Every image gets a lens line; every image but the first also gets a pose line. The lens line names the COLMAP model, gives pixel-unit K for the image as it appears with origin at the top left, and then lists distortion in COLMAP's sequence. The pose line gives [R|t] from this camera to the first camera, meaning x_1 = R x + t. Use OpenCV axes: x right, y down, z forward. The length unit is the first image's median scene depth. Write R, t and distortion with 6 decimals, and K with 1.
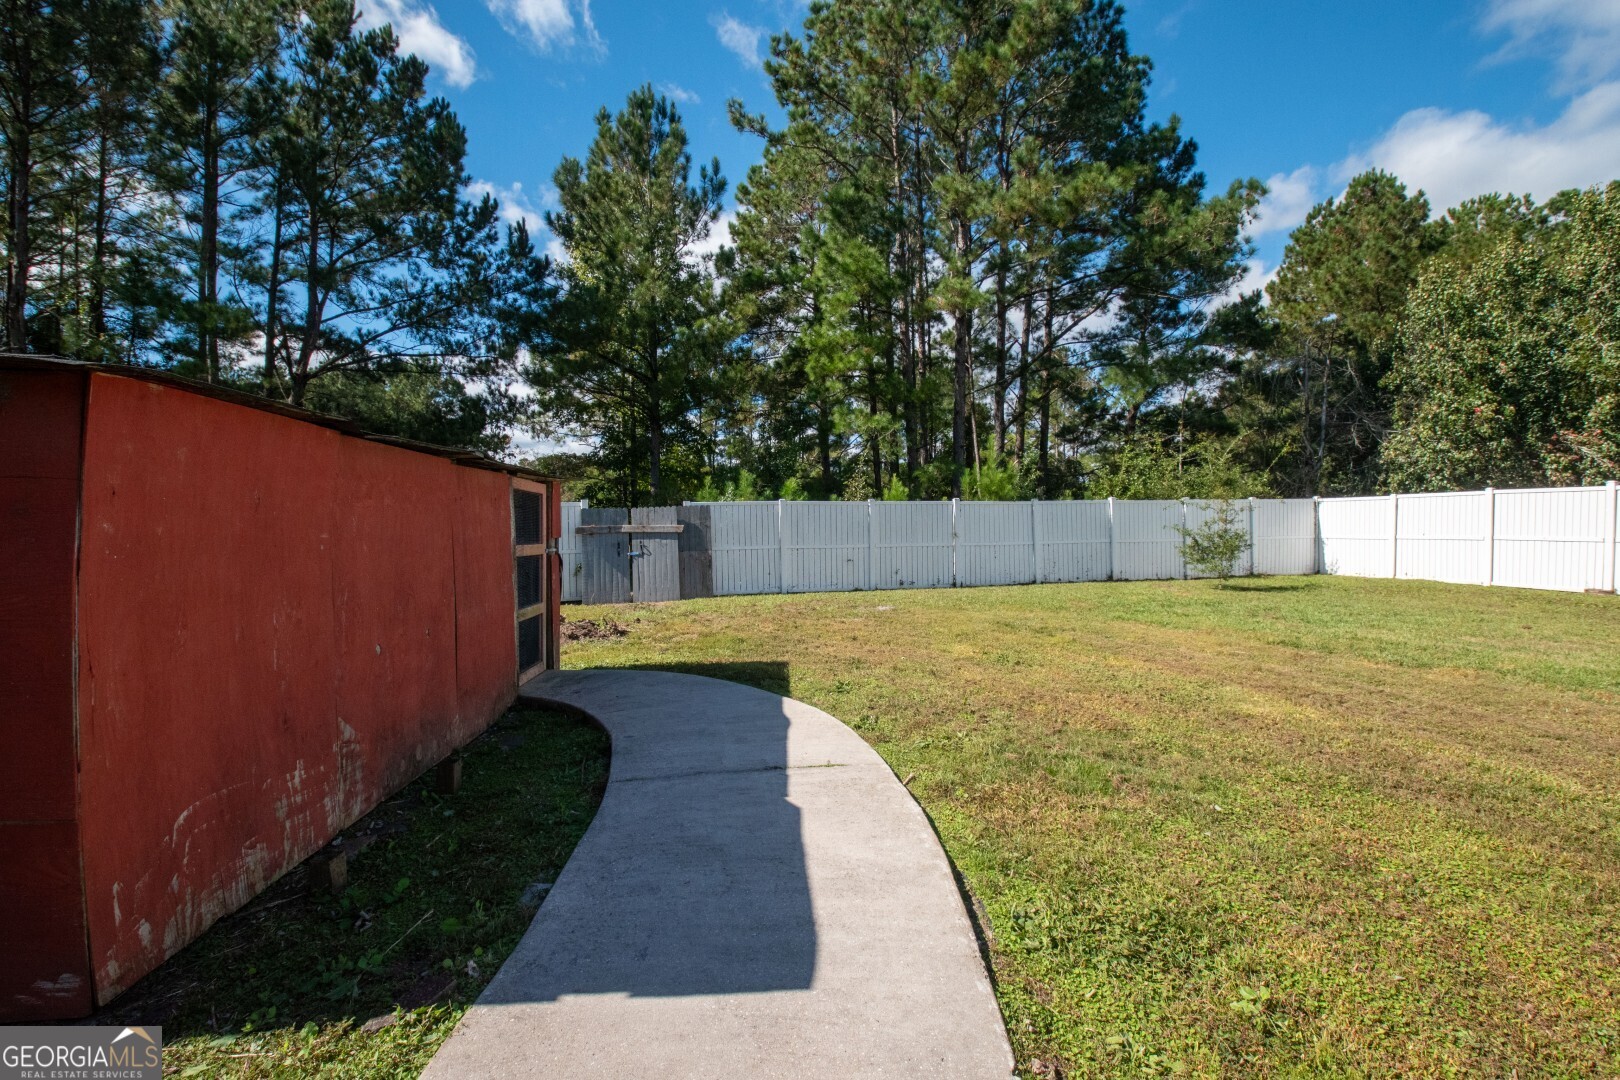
lens RADIAL K [[705.7, 0, 818.2], [0, 705.7, 518.3], [0, 0, 1]] dist [-0.003304, -0.012902]
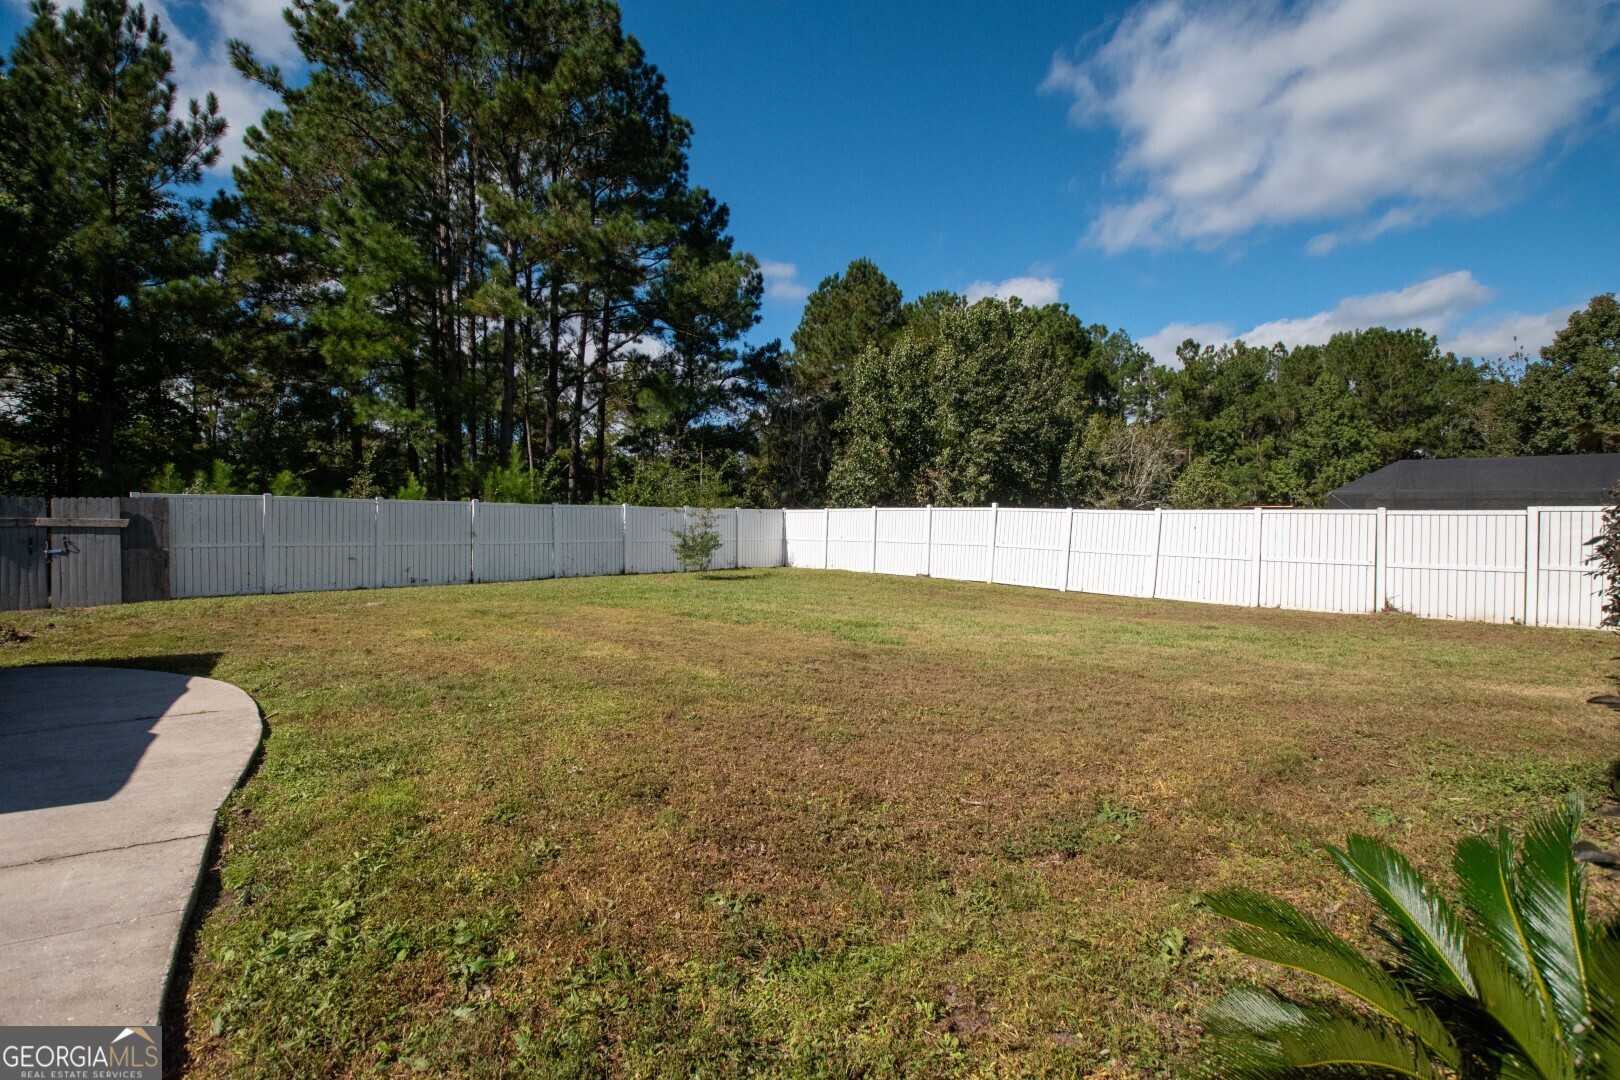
lens RADIAL K [[705.7, 0, 818.2], [0, 705.7, 518.3], [0, 0, 1]] dist [-0.003304, -0.012902]
pose [[0.849529, 0.023420, 0.527021, 0.061976], [-0.024569, 0.999687, -0.004821, -0.006097], [-0.526969, -0.008853, 0.849838, -0.143857]]
